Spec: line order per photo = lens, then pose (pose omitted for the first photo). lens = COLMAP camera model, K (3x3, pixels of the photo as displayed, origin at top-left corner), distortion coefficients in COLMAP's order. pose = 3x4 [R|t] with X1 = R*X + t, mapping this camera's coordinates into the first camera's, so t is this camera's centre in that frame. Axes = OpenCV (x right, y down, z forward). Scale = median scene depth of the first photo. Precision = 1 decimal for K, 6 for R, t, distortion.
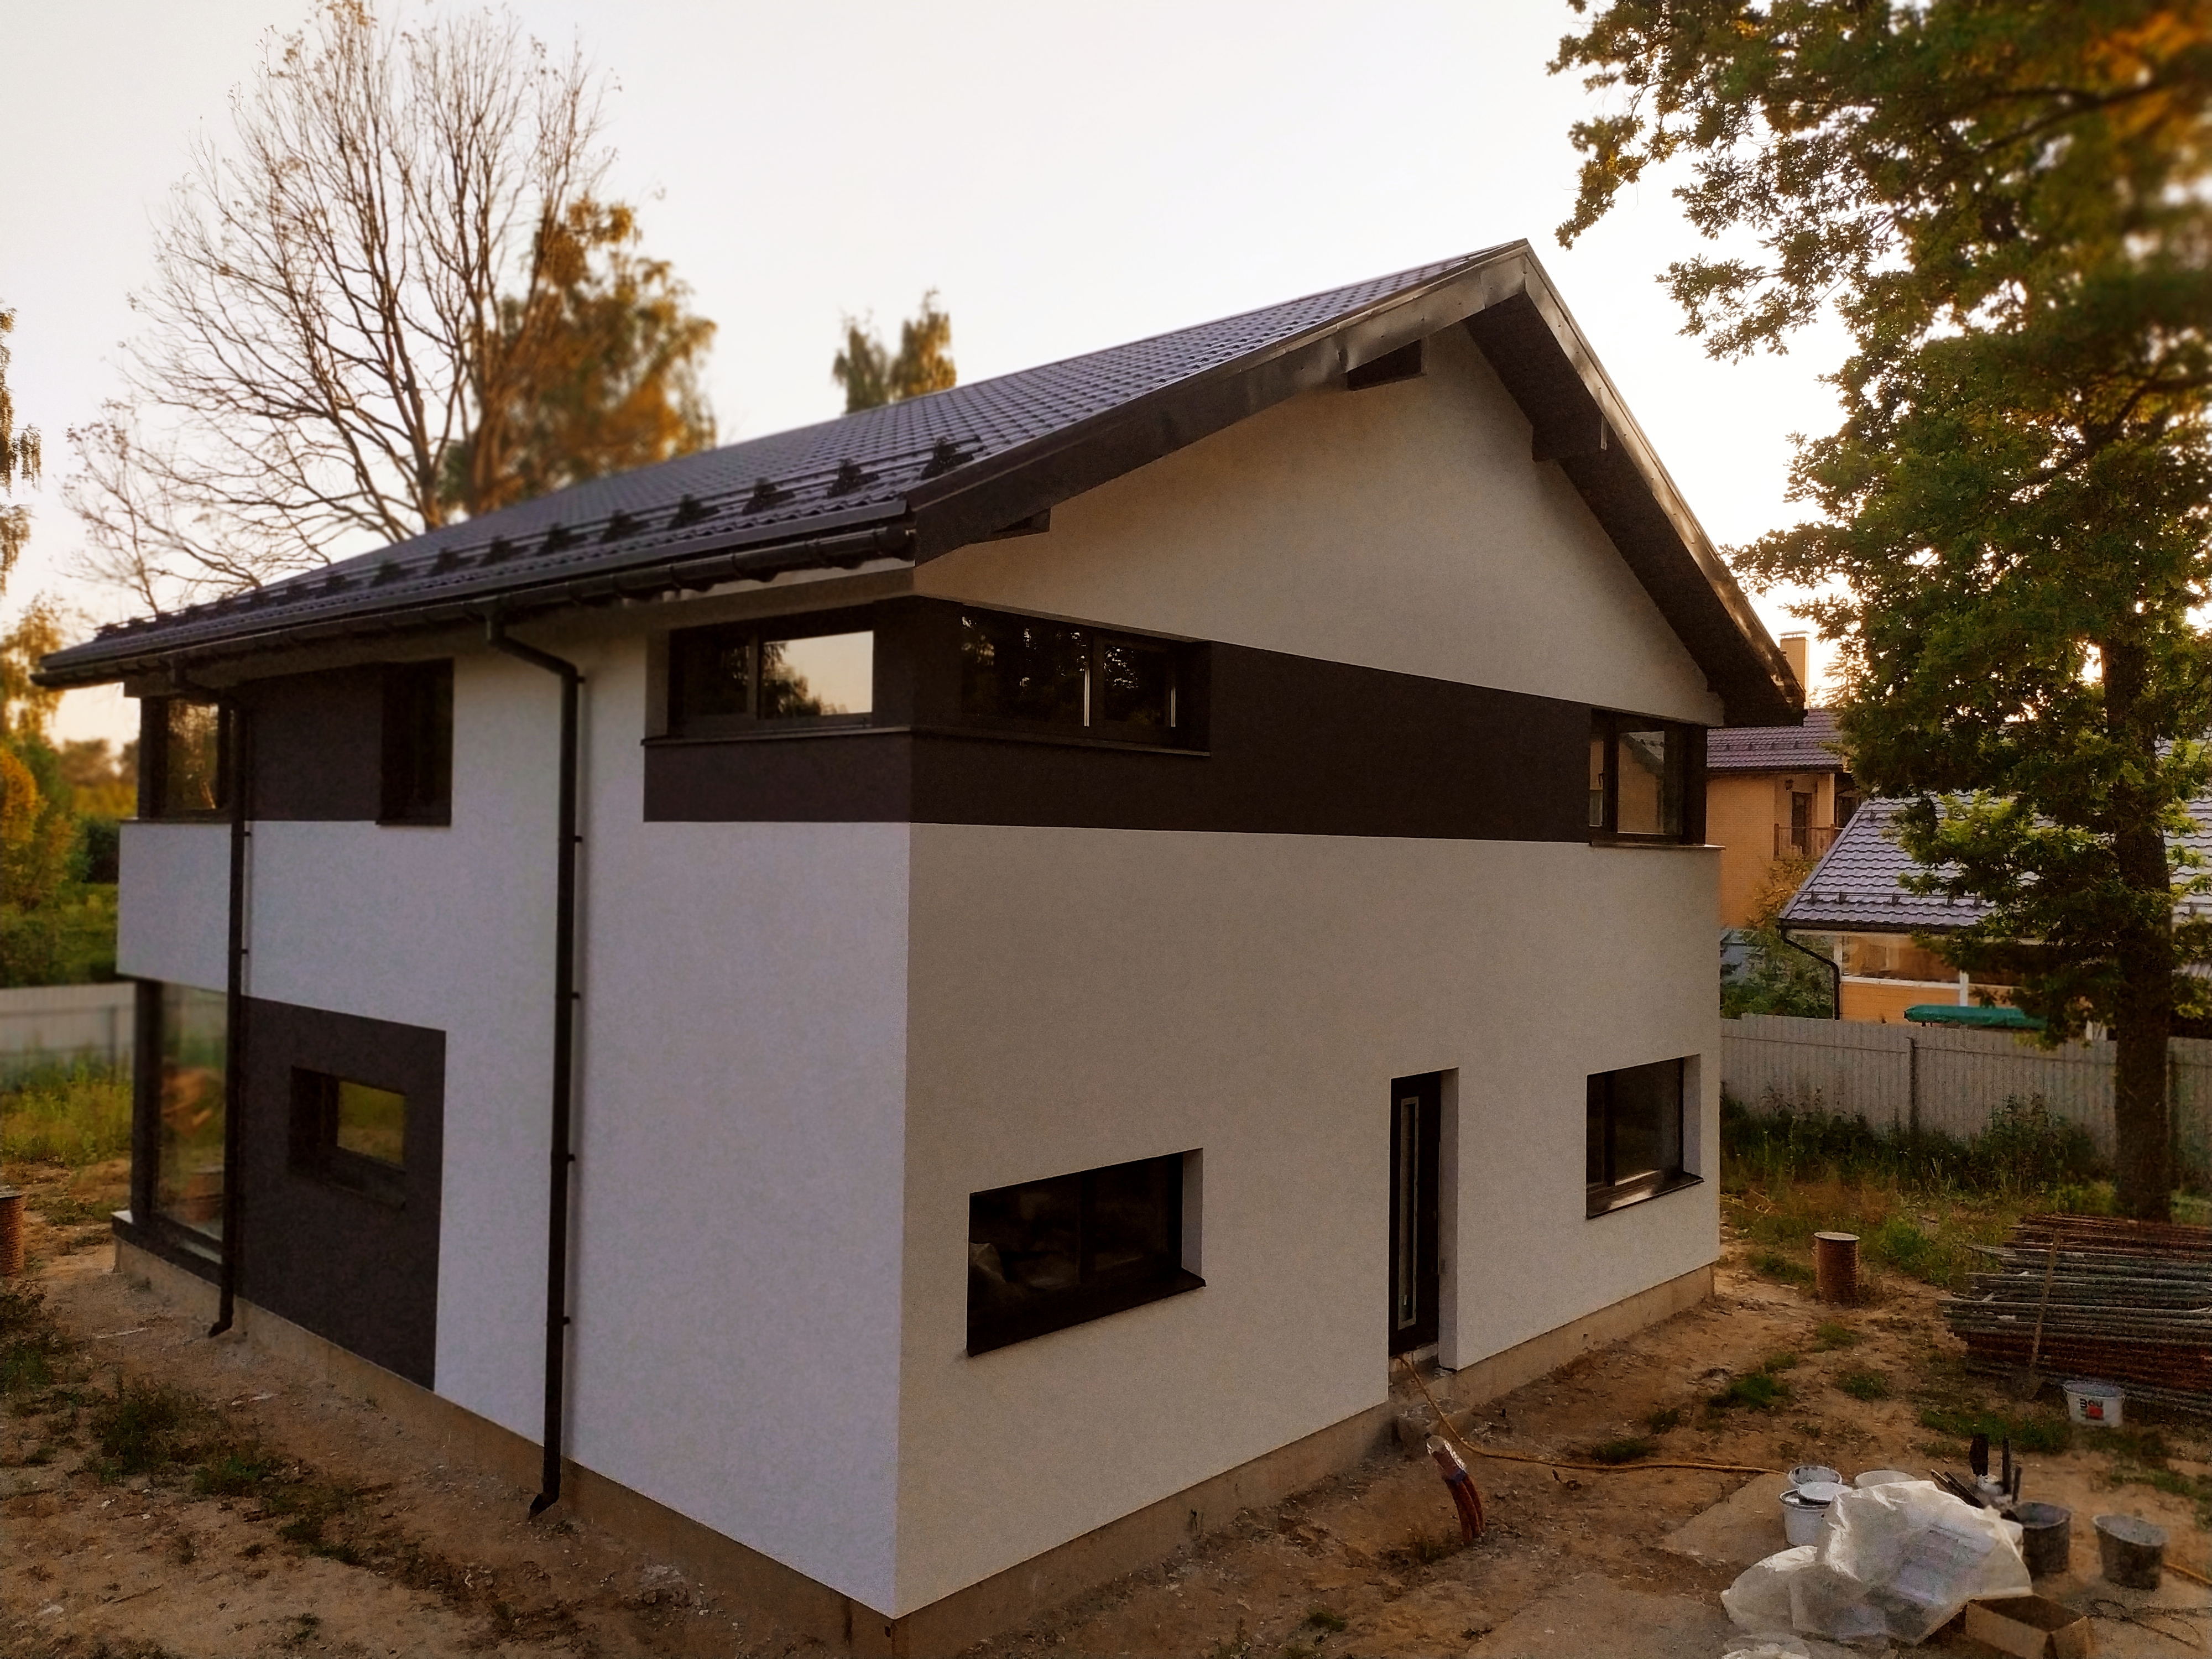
lens RADIAL K [[1641.7, 0, 1089.4], [0, 1641.7, 827.6], [0, 0, 1]] dist [0.071414, -0.052455]
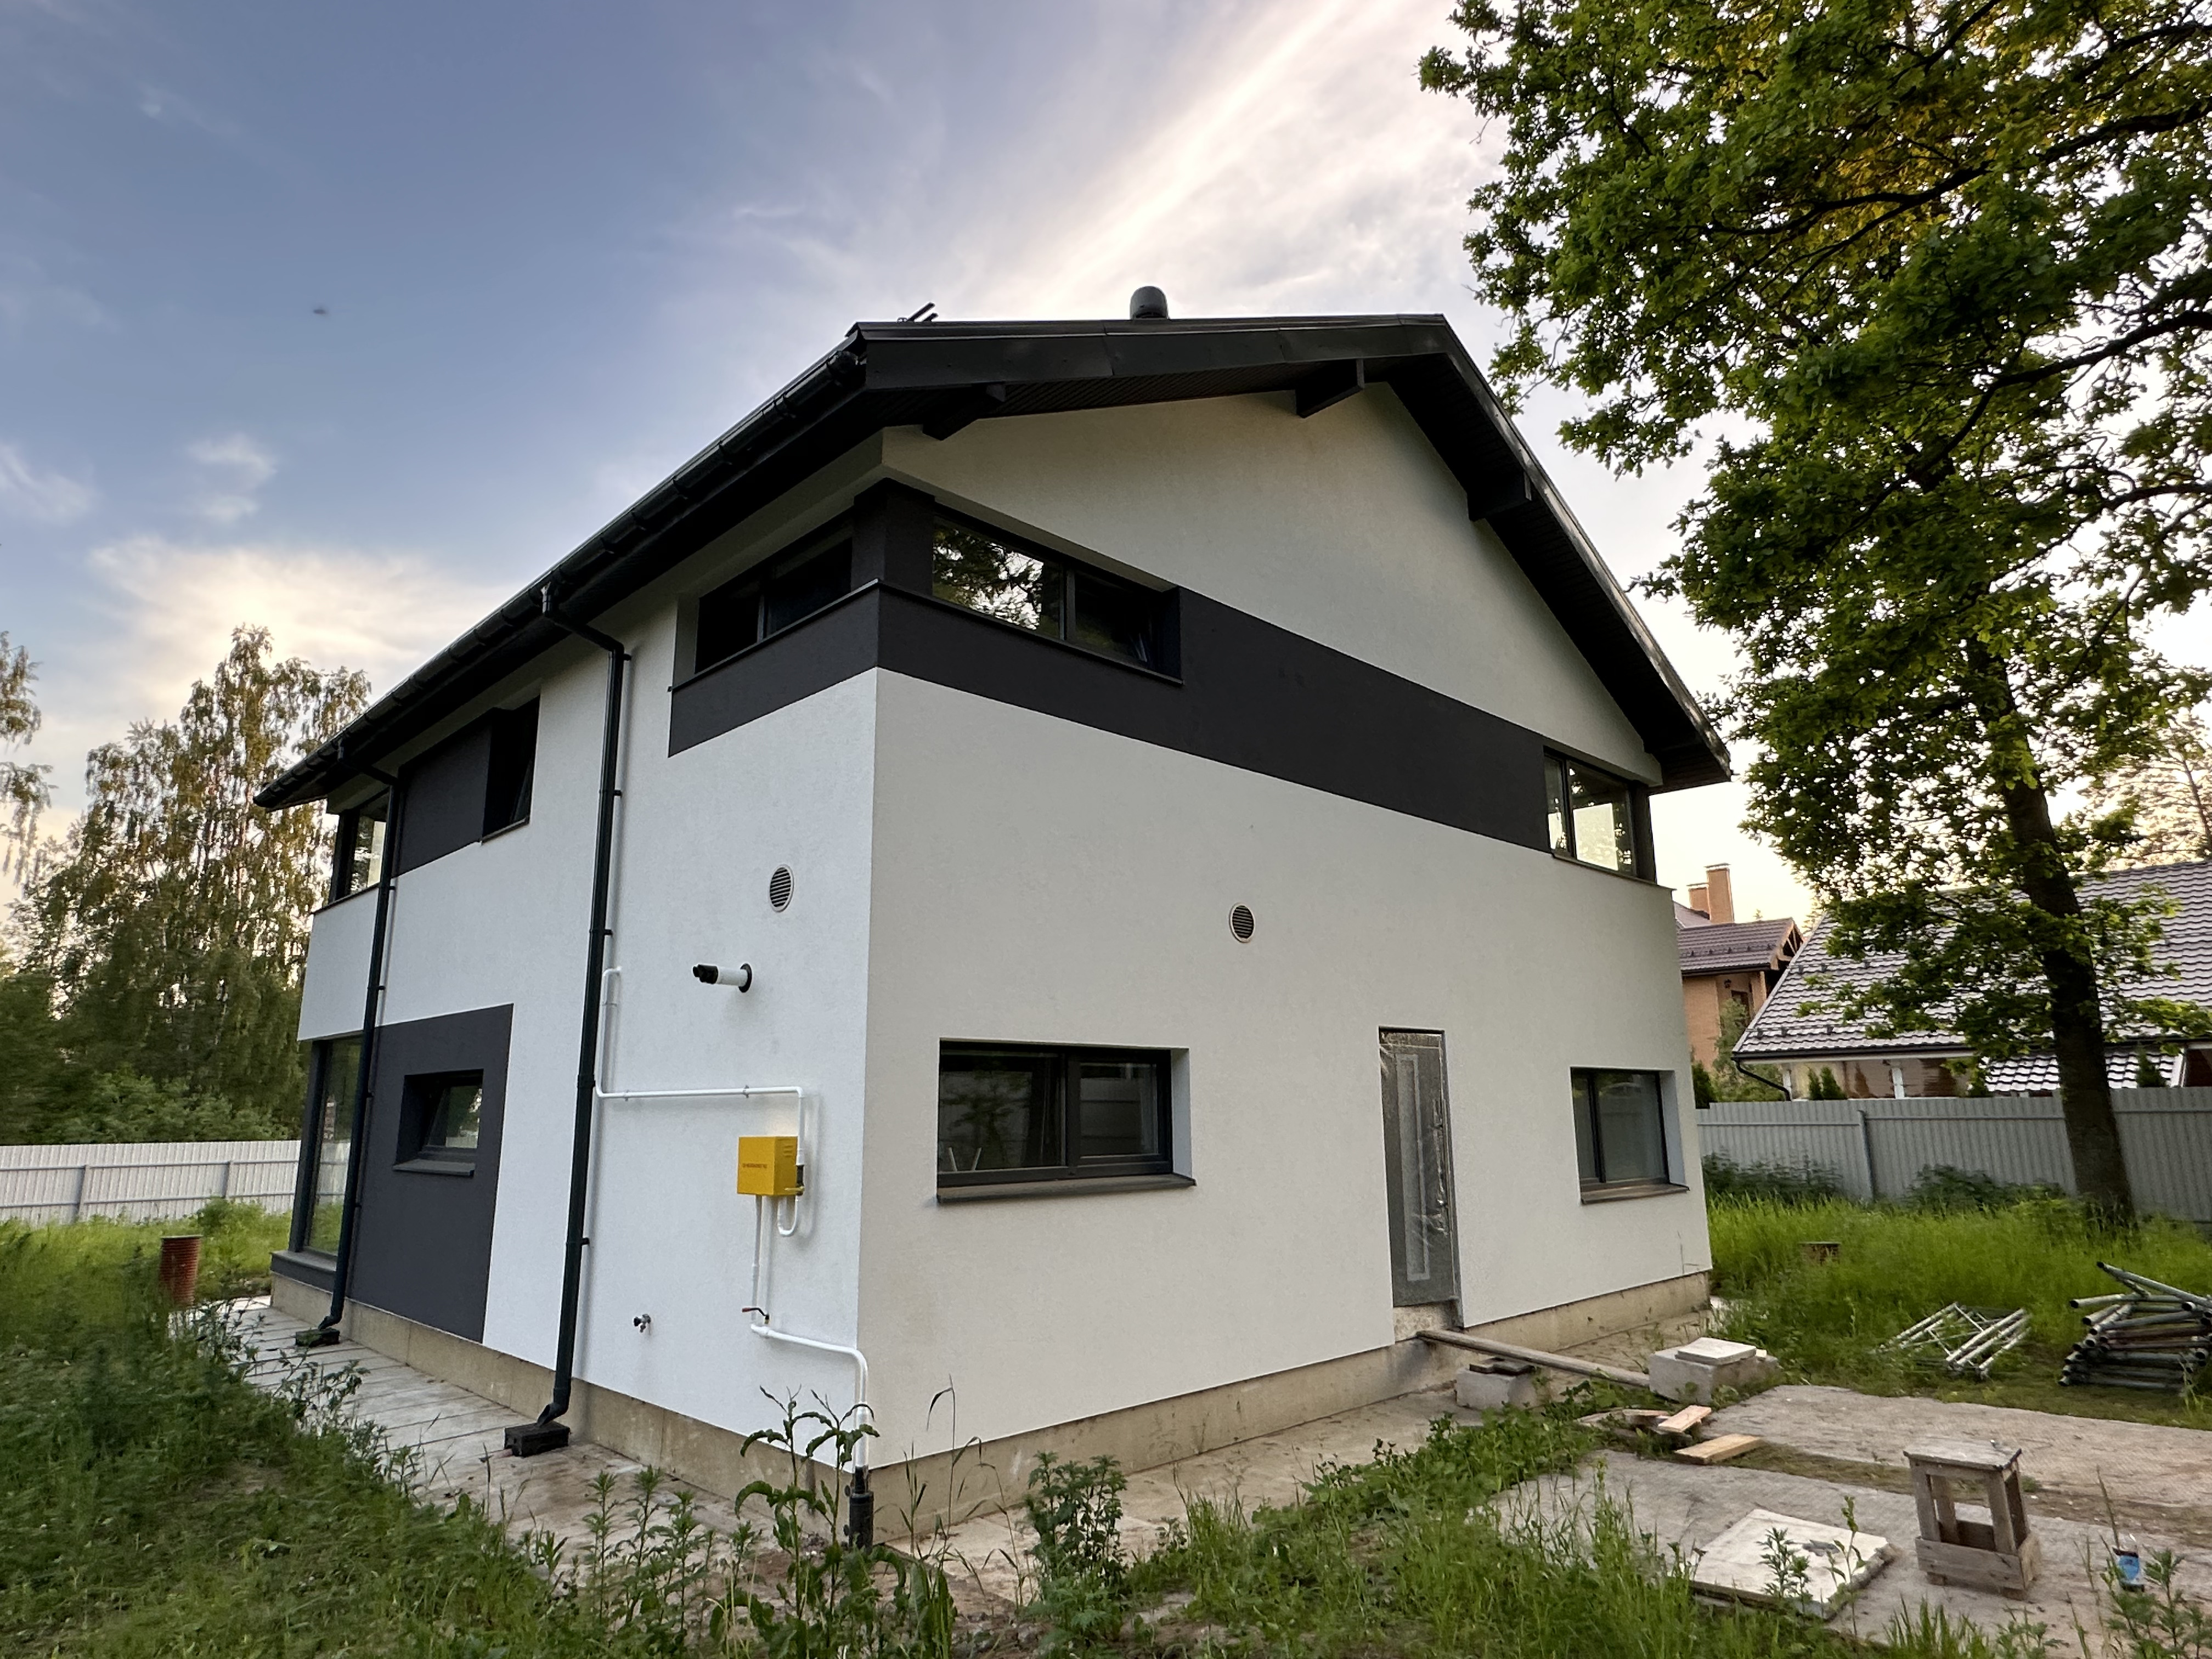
lens RADIAL K [[1271.3, 0, 1103.9], [0, 1271.3, 830.4], [0, 0, 1]] dist [0.002237, 0.001014]
pose [[0.998191, -0.037355, -0.047108, 0.049931], [0.027209, 0.979400, -0.200091, 0.188264], [0.053612, 0.198447, 0.978644, 0.166199]]
